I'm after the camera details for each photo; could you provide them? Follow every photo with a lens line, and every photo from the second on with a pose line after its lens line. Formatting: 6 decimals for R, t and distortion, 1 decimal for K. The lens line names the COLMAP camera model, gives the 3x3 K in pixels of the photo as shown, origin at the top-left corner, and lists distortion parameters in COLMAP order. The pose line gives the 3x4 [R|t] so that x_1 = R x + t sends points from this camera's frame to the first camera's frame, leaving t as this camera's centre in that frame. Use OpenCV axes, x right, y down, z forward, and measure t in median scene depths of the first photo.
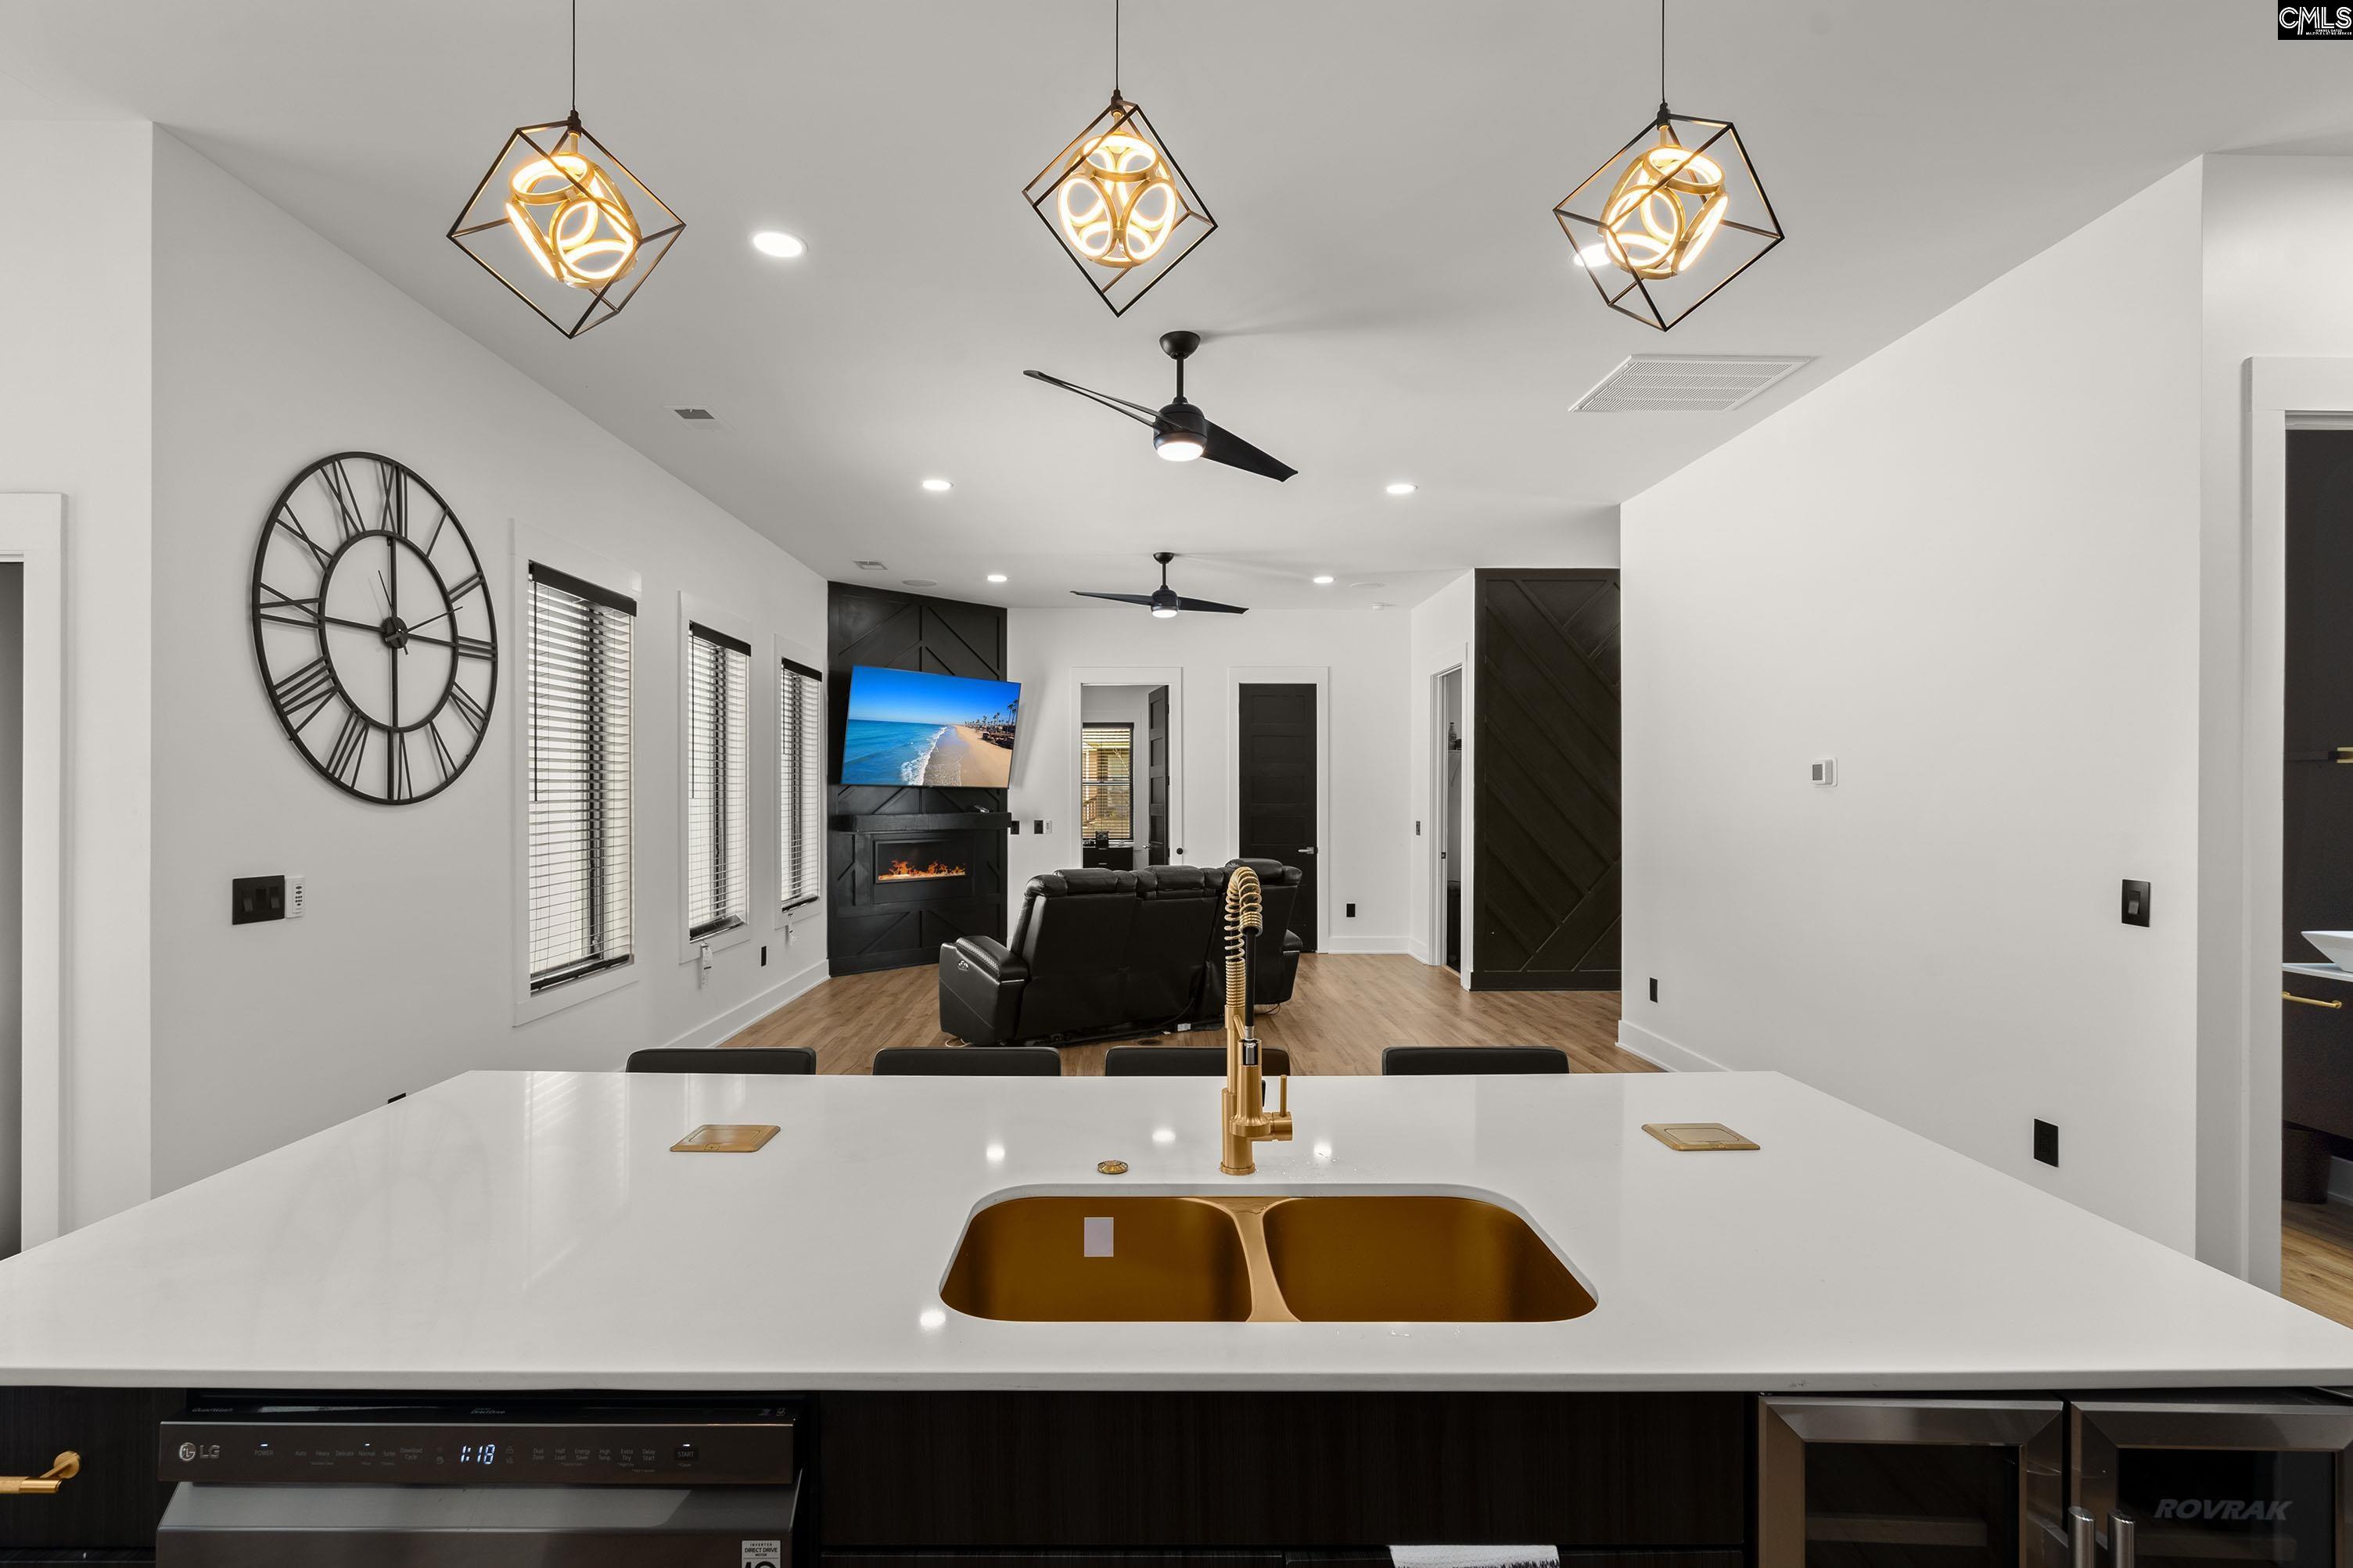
lens RADIAL K [[1072.9, 0, 1156.8], [0, 1072.9, 794.8], [0, 0, 1]] dist [-0.002199, -0.002000]
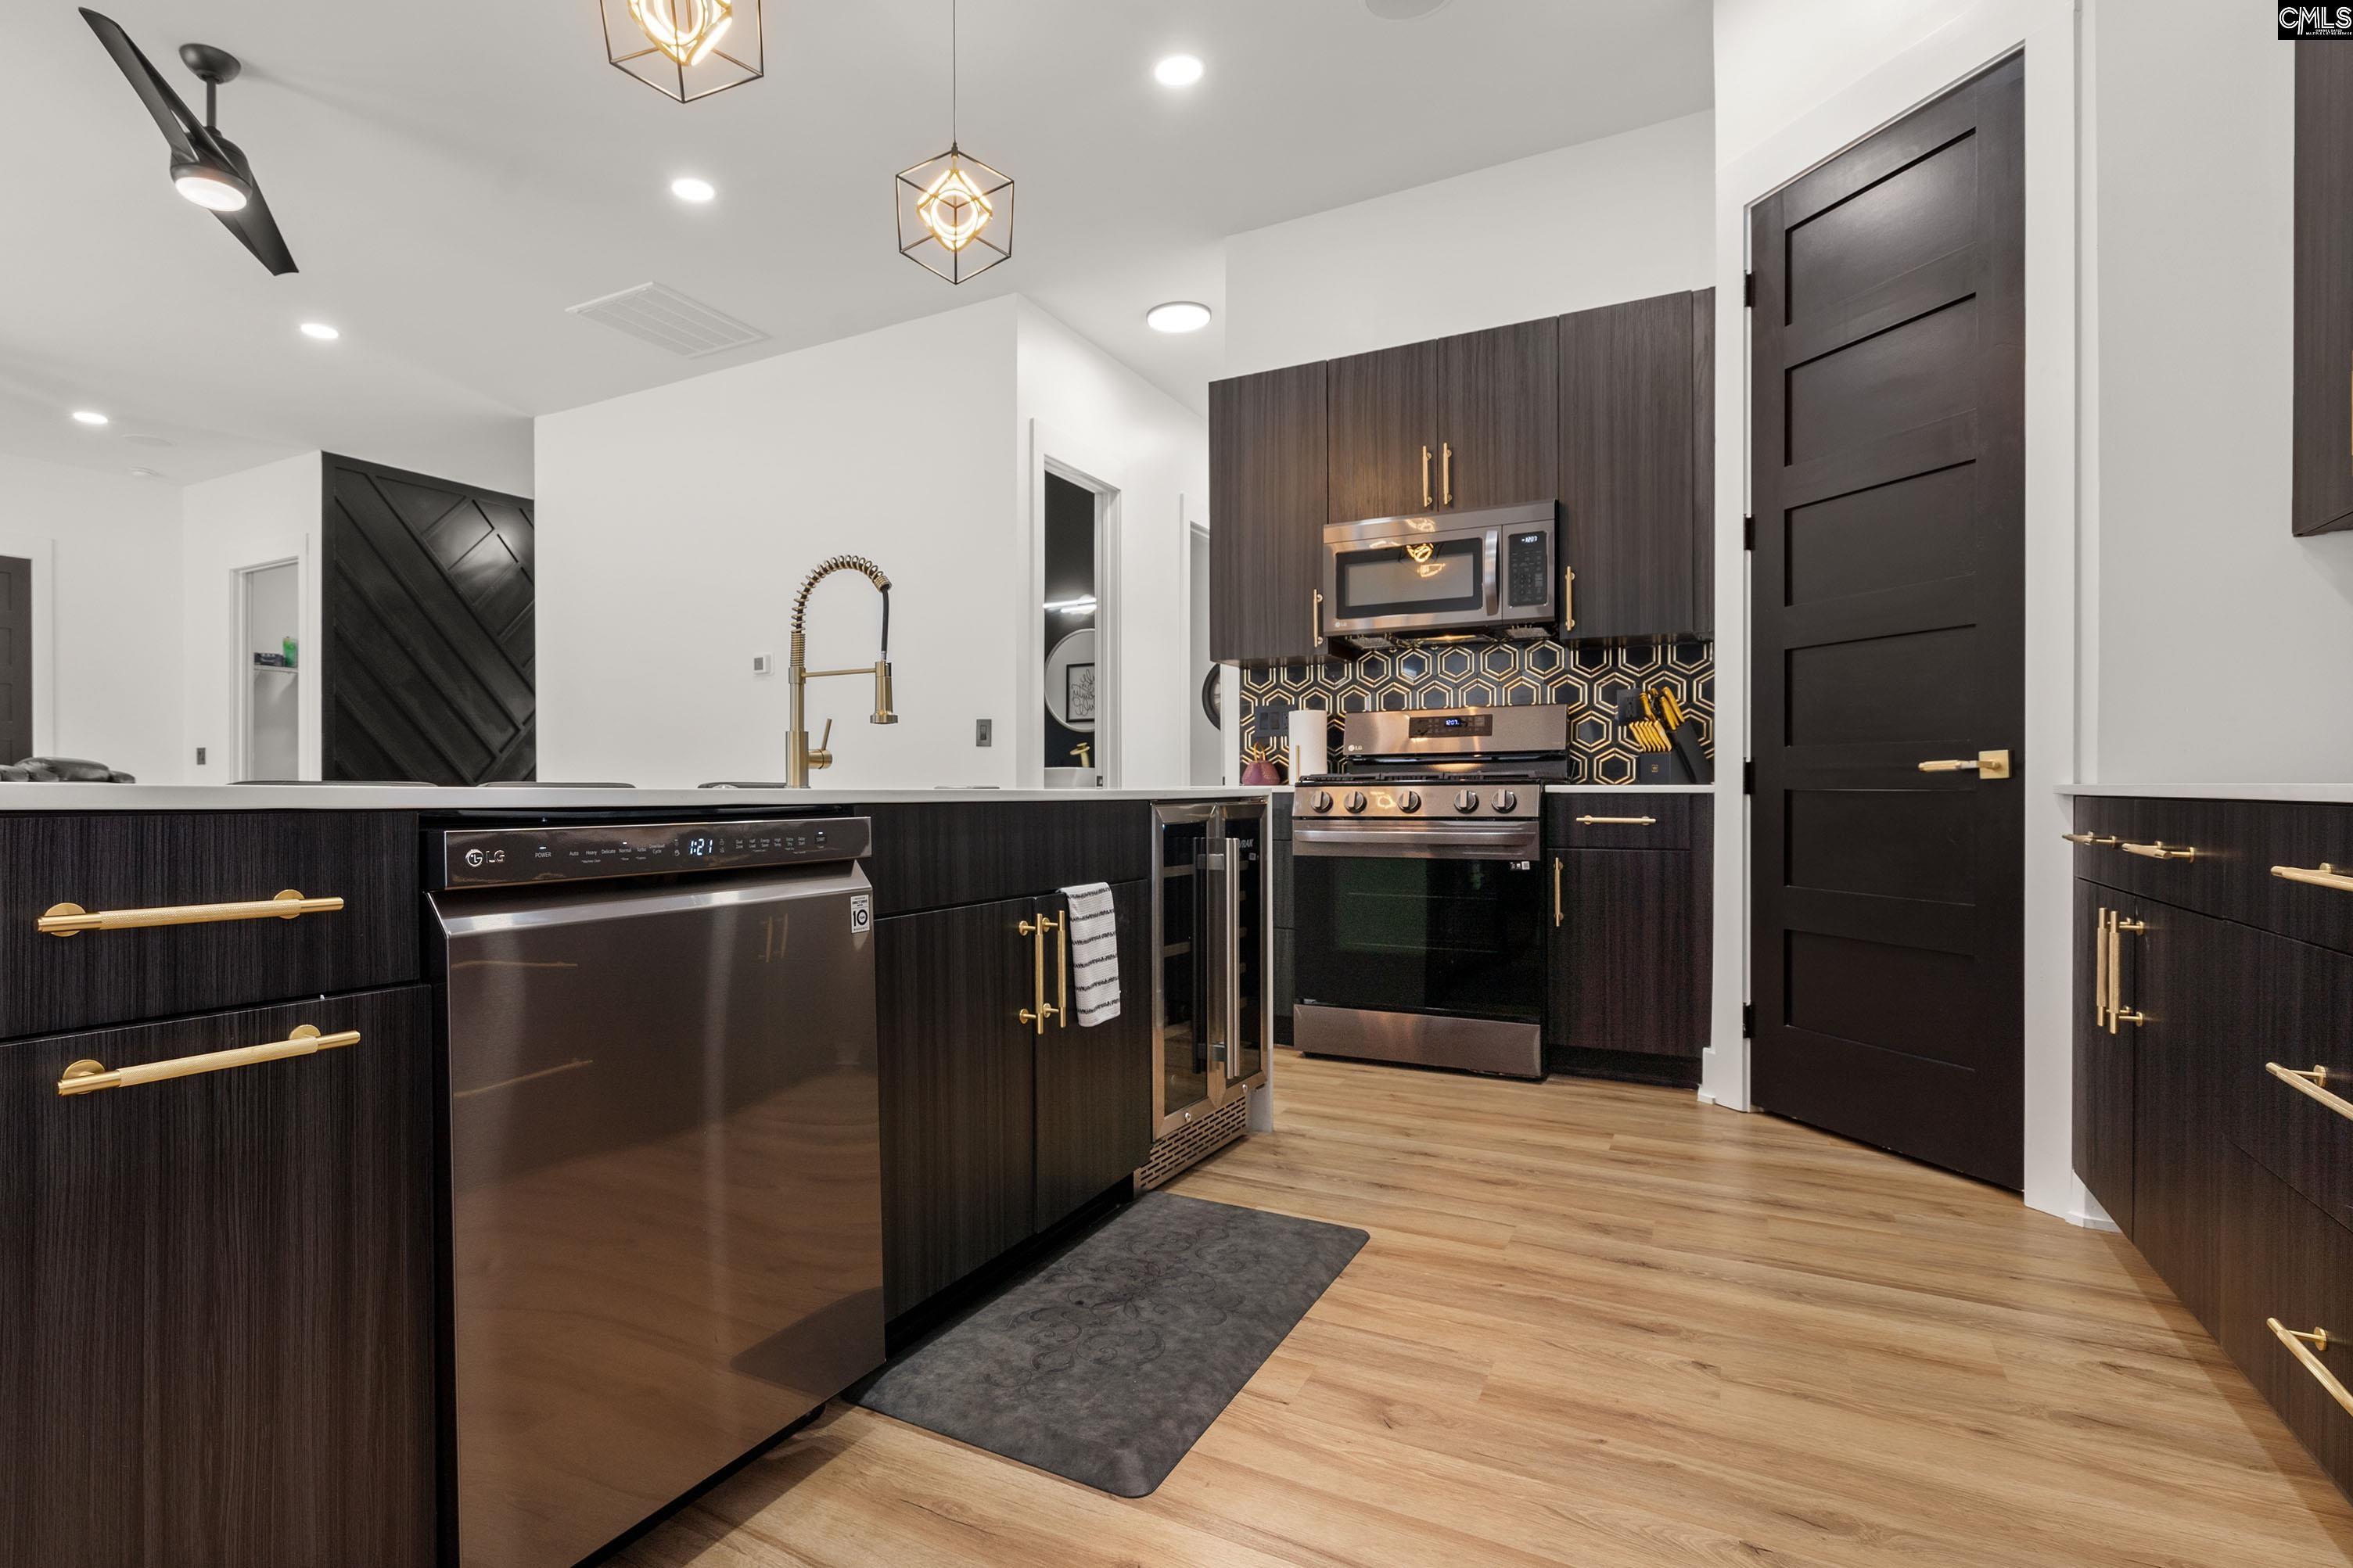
lens RADIAL K [[1151.4, 0, 1054.1], [0, 1151.4, 779.4], [0, 0, 1]] dist [0.007072, -0.000769]
pose [[0.521896, 0.005910, 0.852989, -0.271611], [0.003252, 0.999955, -0.008918, 0.095799], [-0.853003, 0.007428, 0.521853, -0.007991]]
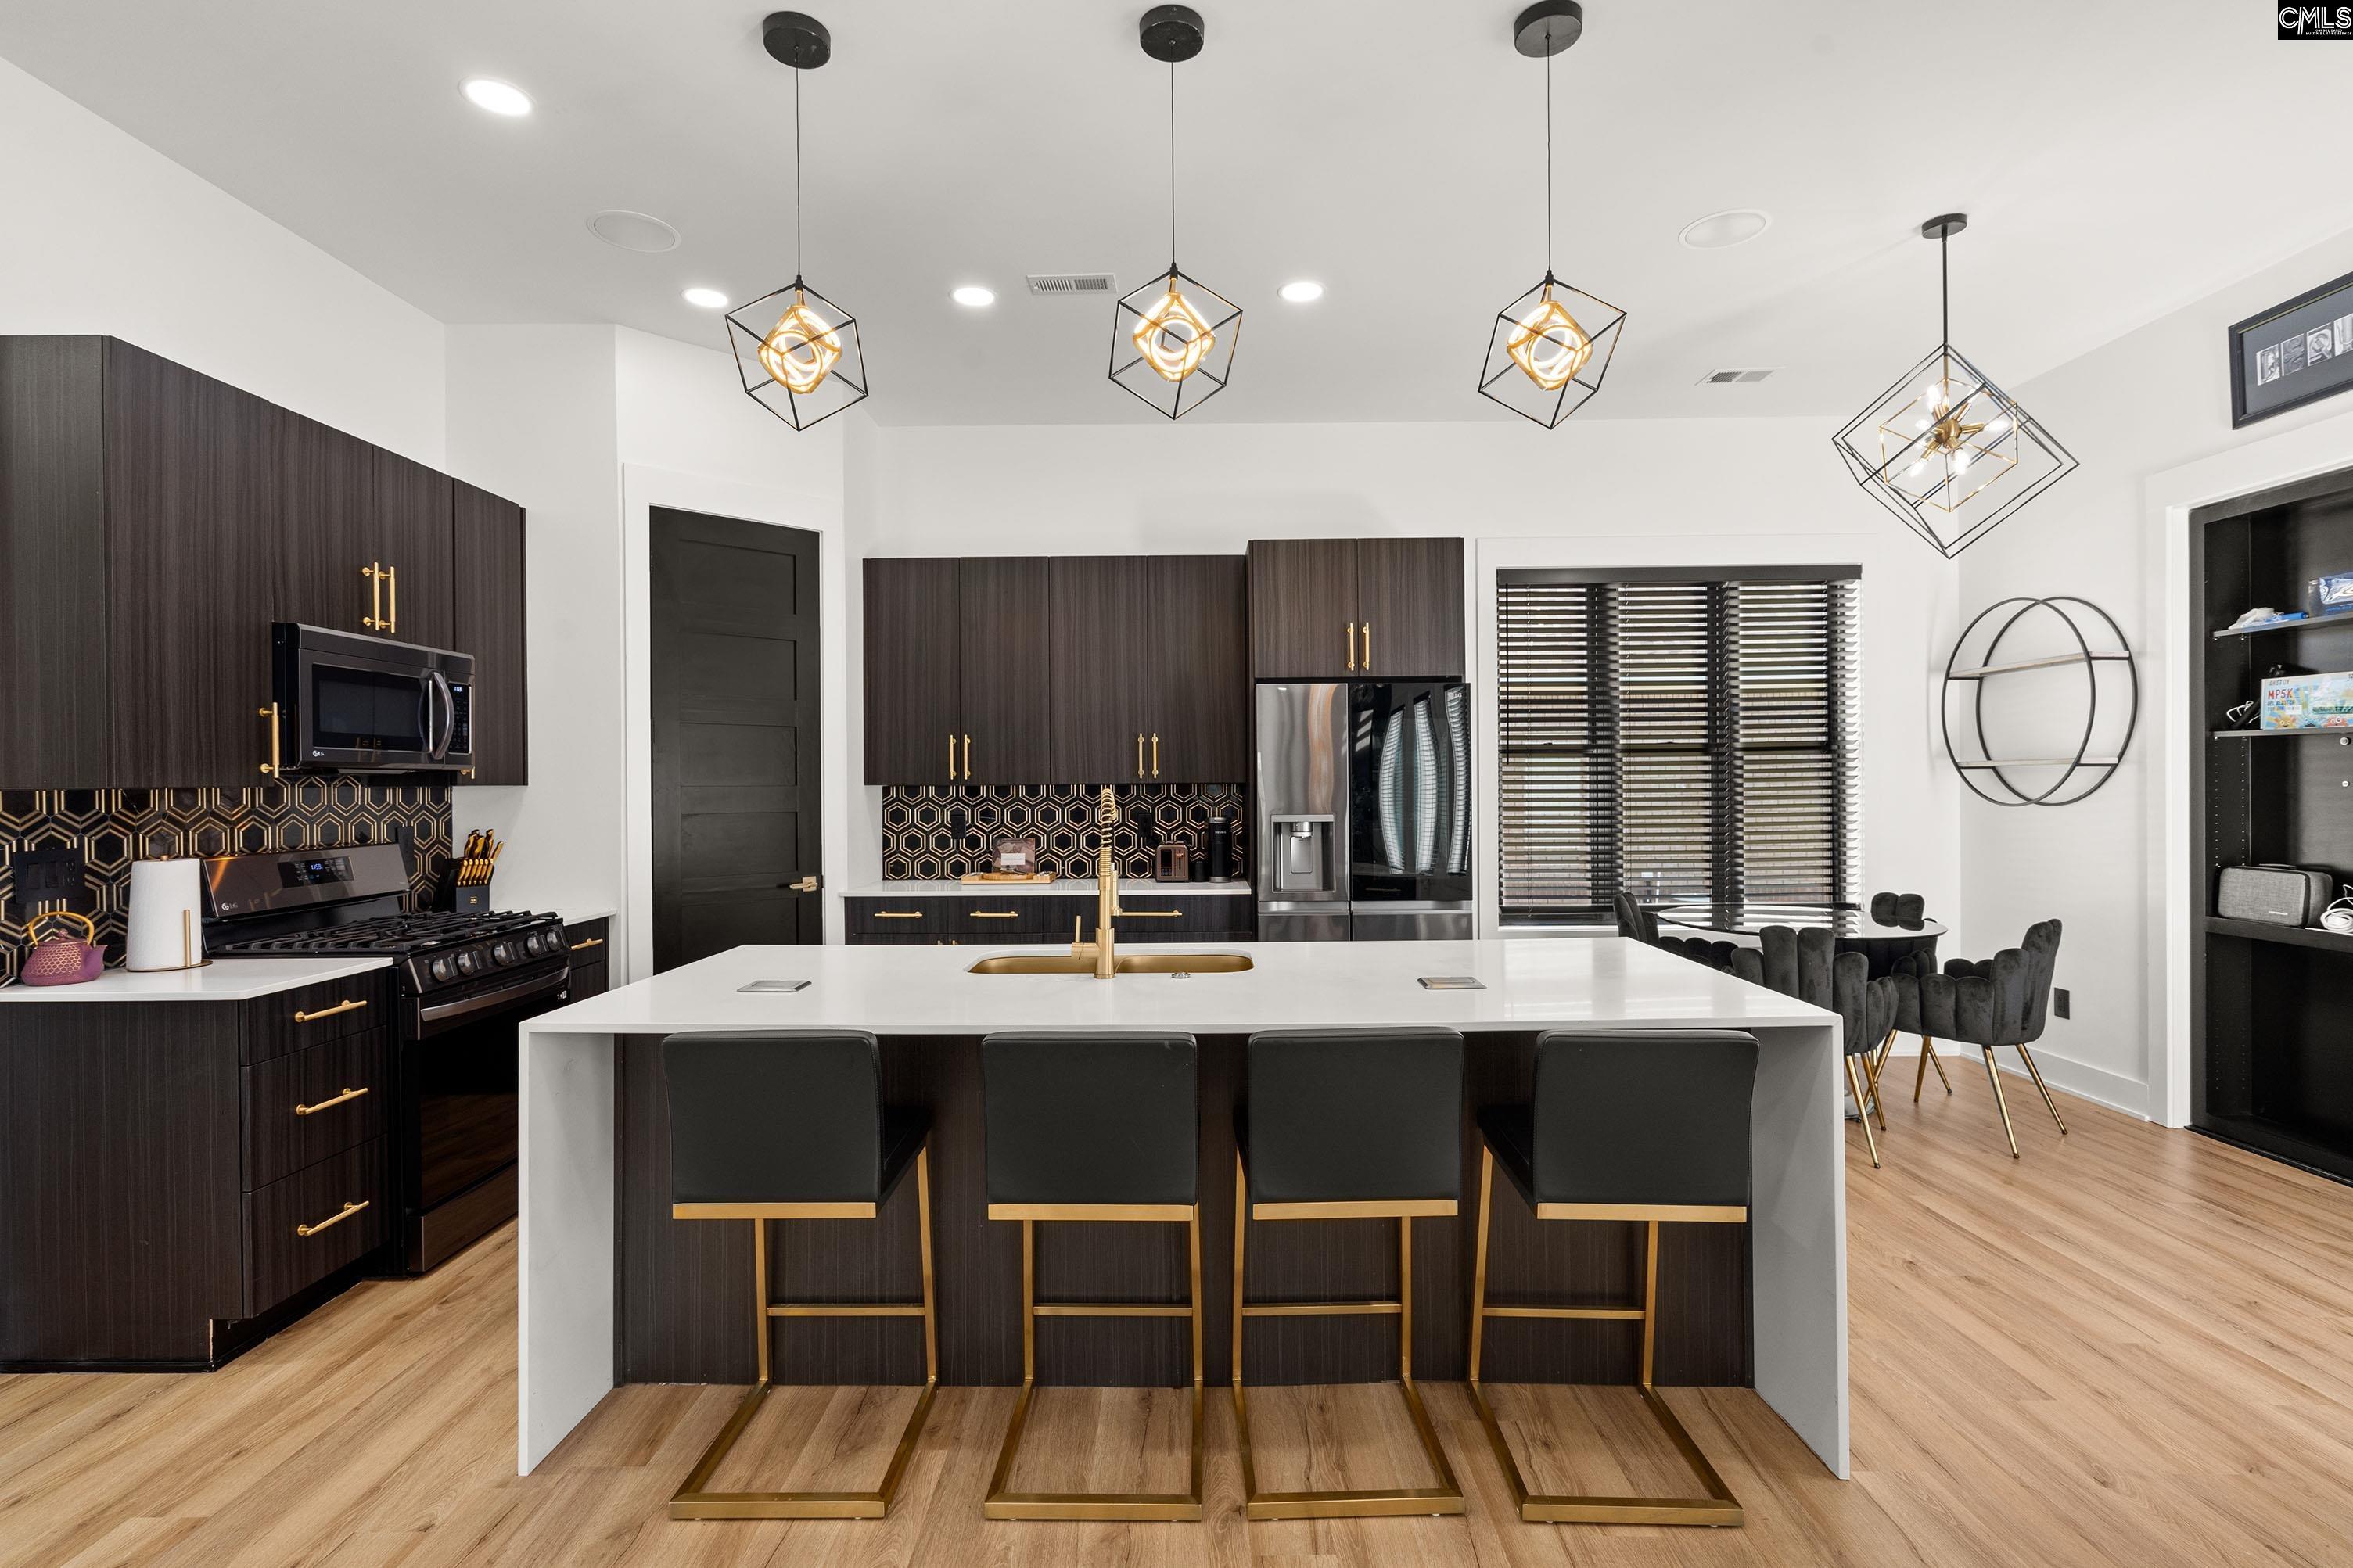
lens RADIAL K [[1125.8, 0, 1168.0], [0, 1125.8, 783.6], [0, 0, 1]] dist [0.005299, 0.001573]
pose [[-0.999504, 0.007814, 0.030516, -0.019405], [0.007915, 0.999964, 0.003197, 0.013142], [-0.030490, 0.003437, -0.999529, 0.737710]]
